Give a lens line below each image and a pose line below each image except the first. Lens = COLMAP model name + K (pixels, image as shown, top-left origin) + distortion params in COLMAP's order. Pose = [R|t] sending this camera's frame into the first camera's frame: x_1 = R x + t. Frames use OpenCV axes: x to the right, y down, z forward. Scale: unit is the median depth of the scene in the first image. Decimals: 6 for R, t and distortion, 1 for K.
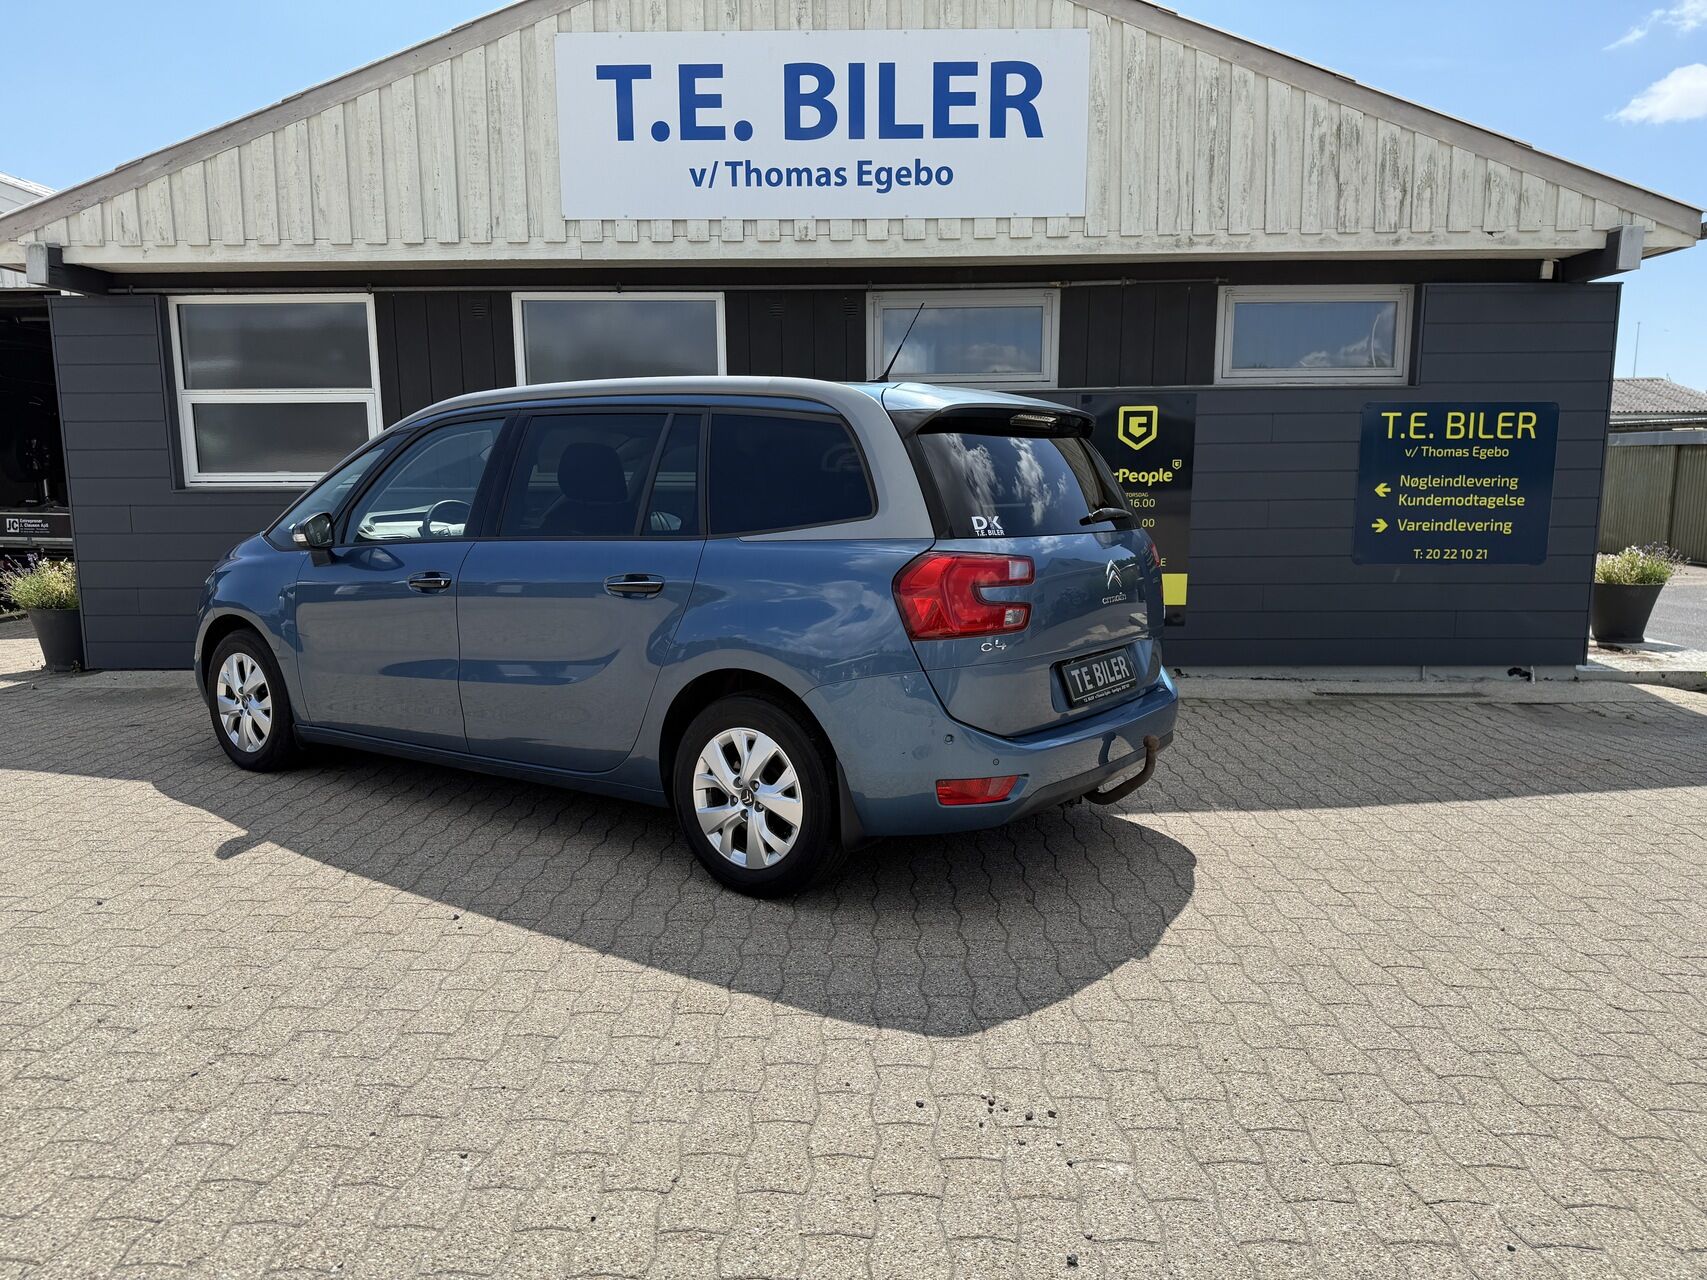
lens RADIAL K [[1211.2, 0, 853.5], [0, 1211.2, 640.0], [0, 0, 1]] dist [0.068328, -0.102839]
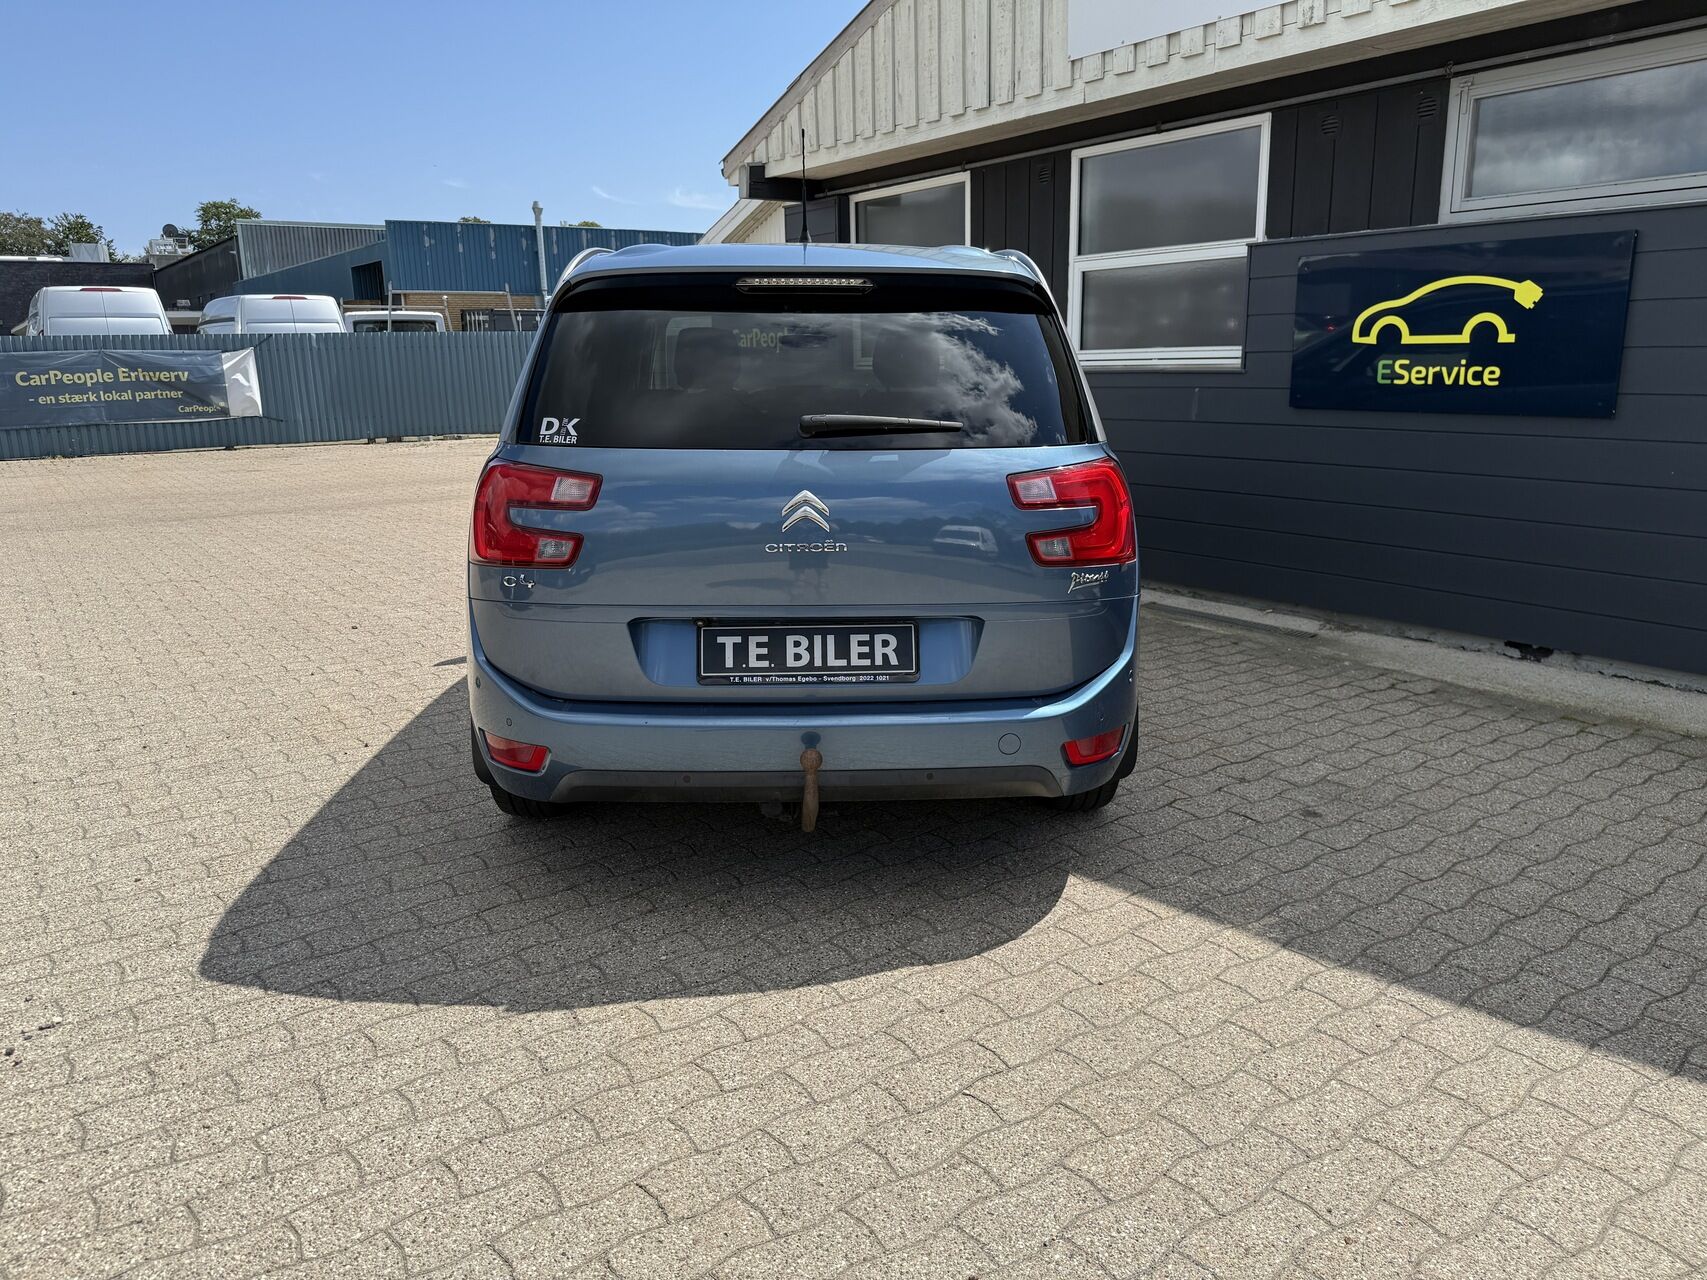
lens RADIAL K [[1210.5, 0, 847.5], [0, 1210.5, 640.6], [0, 0, 1]] dist [0.034589, -0.058296]
pose [[0.597320, 0.180262, -0.781482, 0.746410], [-0.098466, 0.983524, 0.151605, -0.084553], [0.795936, -0.013608, 0.605228, 0.579908]]
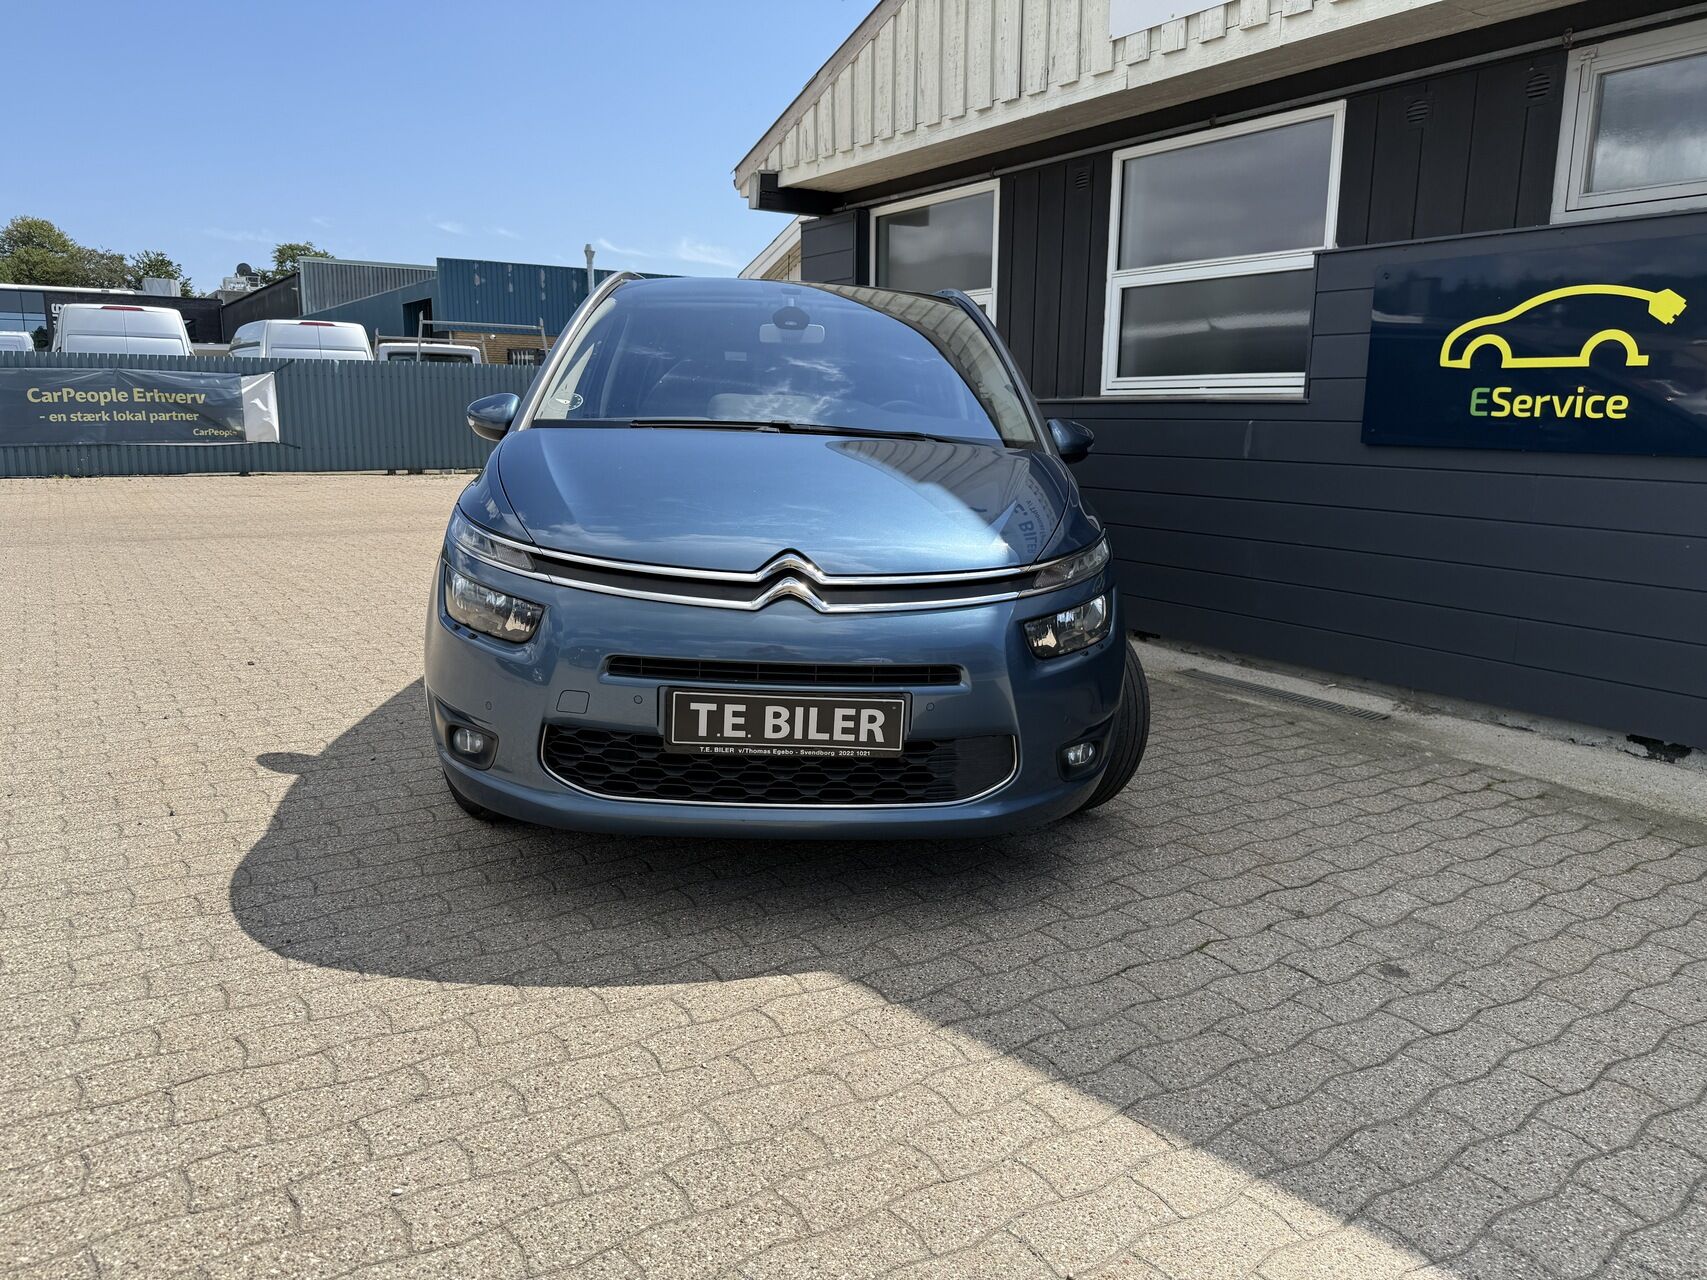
lens RADIAL K [[1214.4, 0, 853.5], [0, 1214.4, 640.0], [0, 0, 1]] dist [-0.008159, 0.000867]
pose [[0.564181, 0.166984, -0.808589, 0.604171], [-0.131696, 0.984997, 0.111525, -0.065128], [0.815080, 0.043567, 0.577708, 0.775325]]
